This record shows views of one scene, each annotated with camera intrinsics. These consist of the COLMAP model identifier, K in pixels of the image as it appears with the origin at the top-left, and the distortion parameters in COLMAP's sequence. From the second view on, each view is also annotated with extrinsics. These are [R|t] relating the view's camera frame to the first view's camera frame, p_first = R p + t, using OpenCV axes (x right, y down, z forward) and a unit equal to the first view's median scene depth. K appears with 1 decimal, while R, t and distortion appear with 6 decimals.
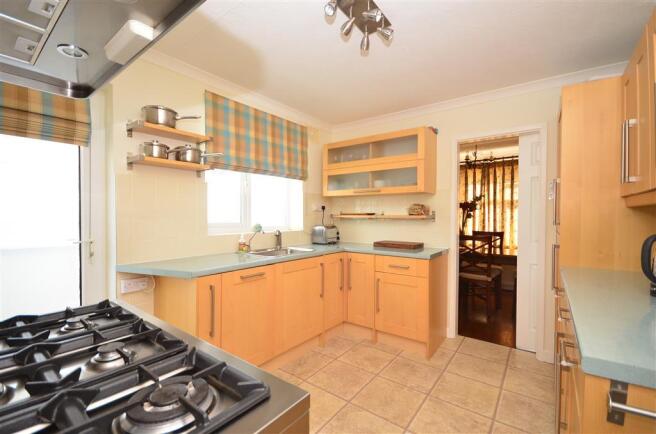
lens RADIAL K [[286.1, 0, 327.8], [0, 286.1, 216.6], [0, 0, 1]] dist [-0.000278, -0.000024]
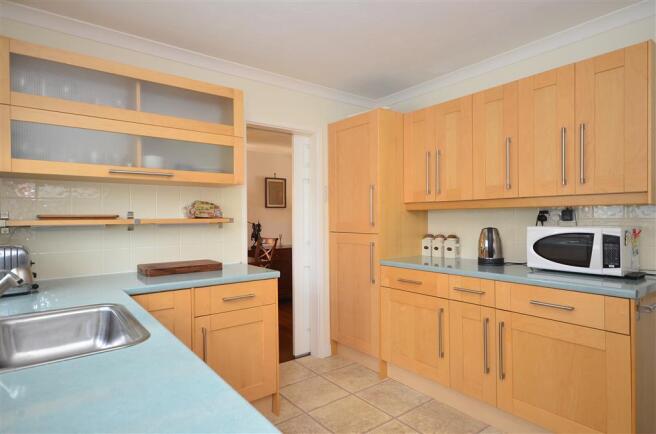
lens RADIAL K [[371.5, 0, 327.7], [0, 371.5, 217.2], [0, 0, 1]] dist [0.005101, 0.000531]
pose [[0.257794, -0.007259, 0.966173, -0.441771], [0.009780, 0.999940, 0.004904, -0.008947], [-0.966150, 0.008185, 0.257850, 0.512958]]
